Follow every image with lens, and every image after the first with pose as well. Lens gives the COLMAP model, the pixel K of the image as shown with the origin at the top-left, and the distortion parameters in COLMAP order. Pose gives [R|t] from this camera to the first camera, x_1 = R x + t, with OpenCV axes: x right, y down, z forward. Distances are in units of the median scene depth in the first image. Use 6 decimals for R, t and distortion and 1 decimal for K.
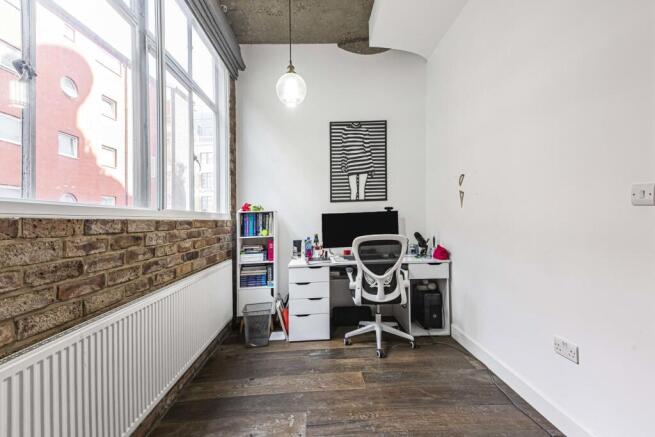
lens RADIAL K [[311.4, 0, 325.6], [0, 311.4, 232.7], [0, 0, 1]] dist [0.041856, 0.000151]
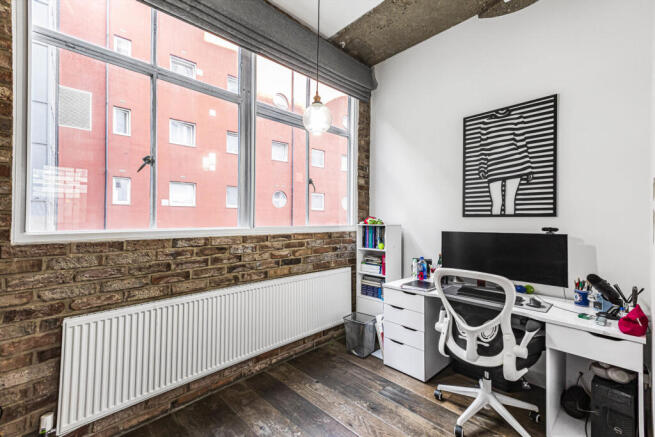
lens RADIAL K [[288.7, 0, 304.2], [0, 288.7, 227.5], [0, 0, 1]] dist [0.061723, -0.000237]
pose [[0.651660, 0.056420, -0.756410, 0.387655], [-0.055556, 0.998102, 0.026585, -0.079494], [0.756474, 0.024699, 0.653558, 0.225070]]
